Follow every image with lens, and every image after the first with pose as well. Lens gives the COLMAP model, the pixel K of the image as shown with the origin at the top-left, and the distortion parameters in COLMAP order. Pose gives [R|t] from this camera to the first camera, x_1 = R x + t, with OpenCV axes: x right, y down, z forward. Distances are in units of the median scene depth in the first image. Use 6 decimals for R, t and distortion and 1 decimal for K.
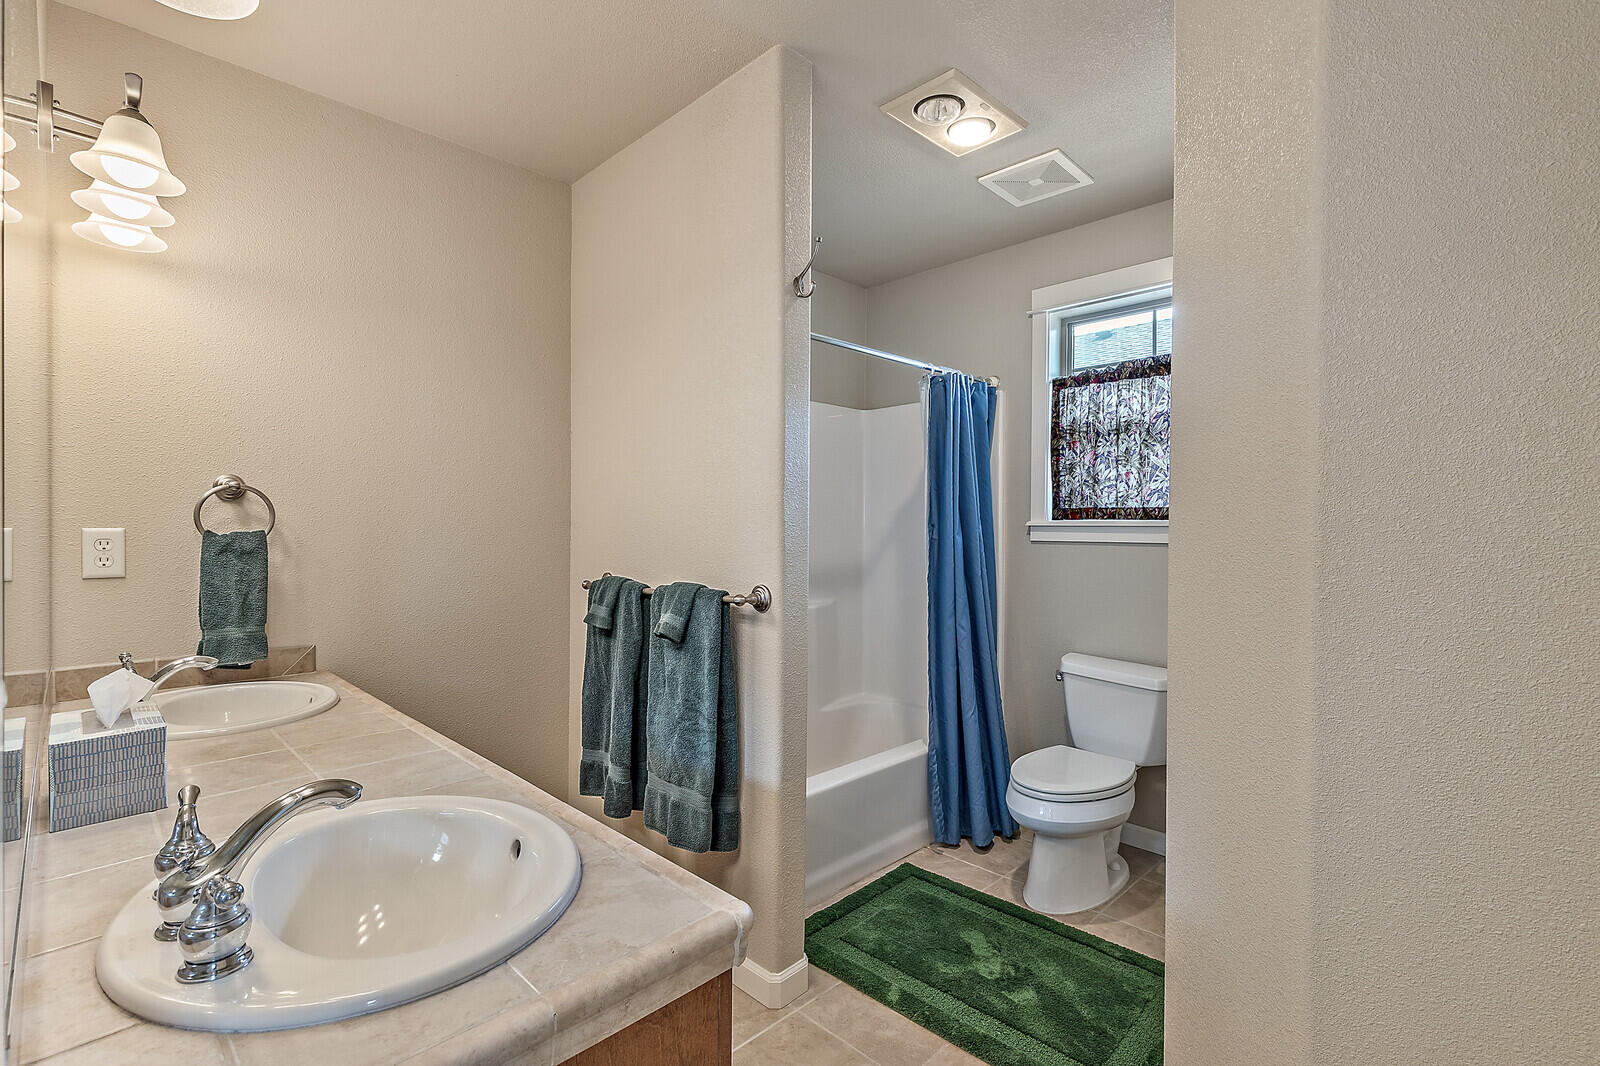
lens RADIAL K [[742.0, 0, 798.4], [0, 742.0, 529.0], [0, 0, 1]] dist [-0.001414, 0.000111]
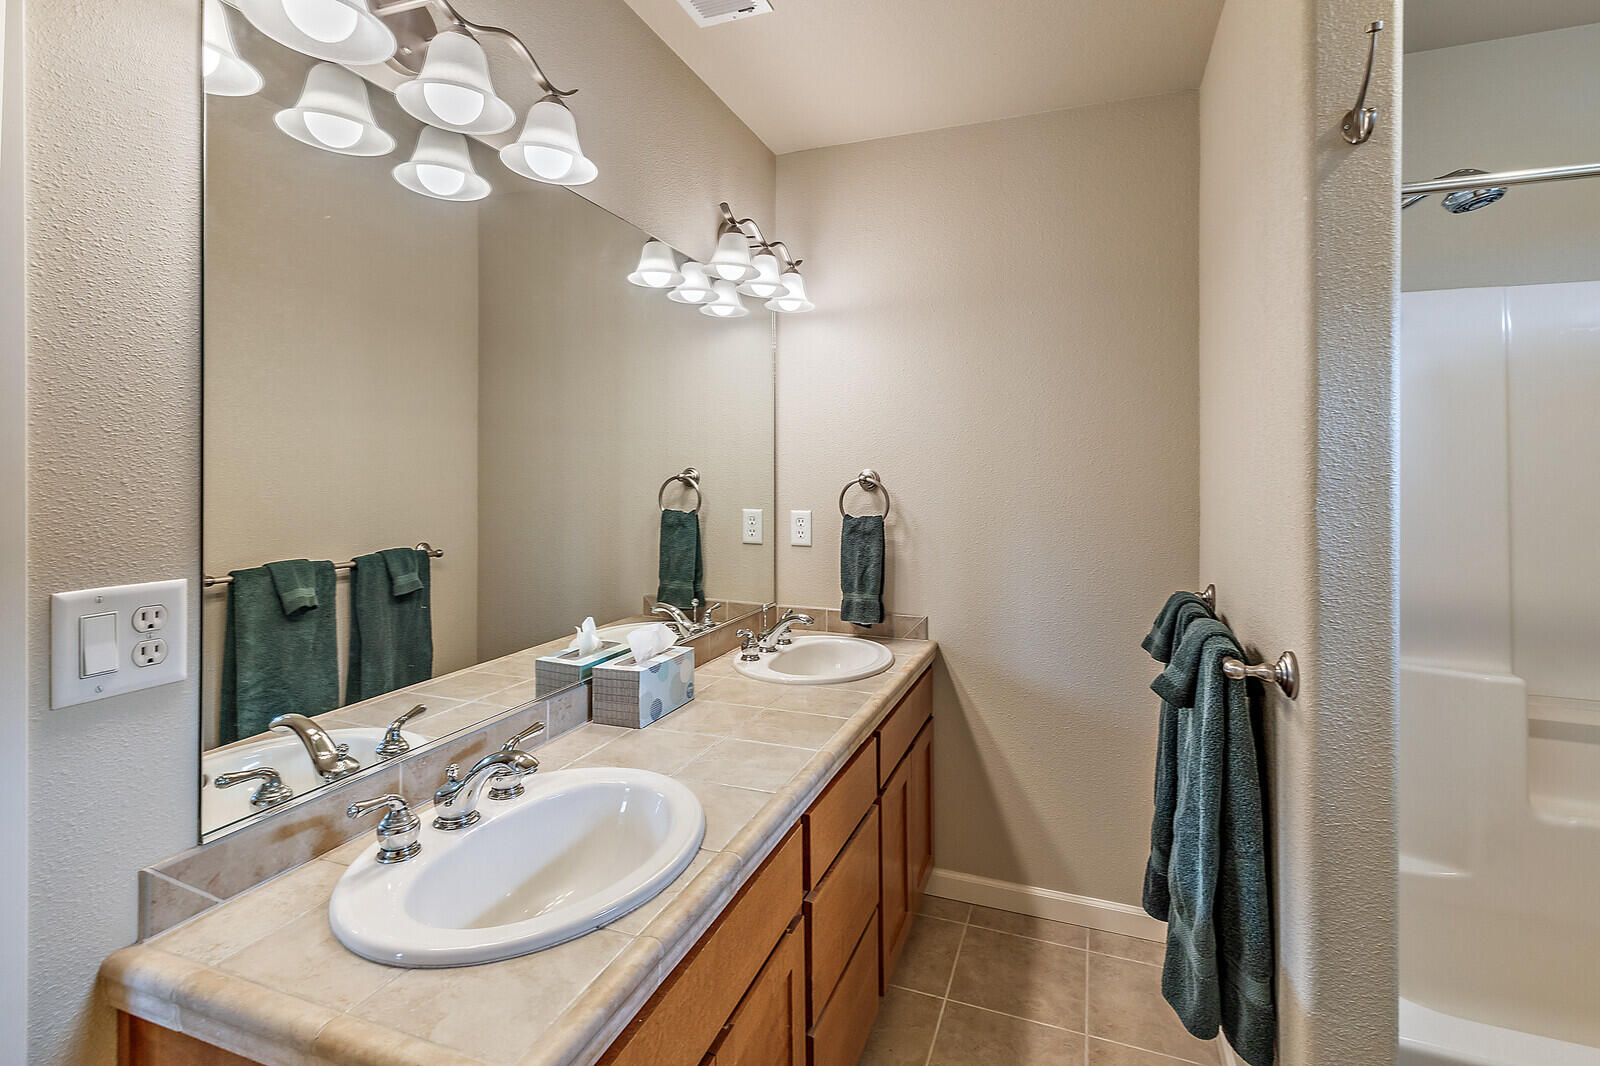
lens RADIAL K [[742.0, 0, 813.4], [0, 742.0, 470.3], [0, 0, 1]] dist [-0.001414, 0.000111]
pose [[0.416027, -0.002593, -0.909349, 0.338846], [-0.003860, 0.999982, -0.004618, -0.067004], [0.909344, 0.005431, 0.416009, 0.409458]]
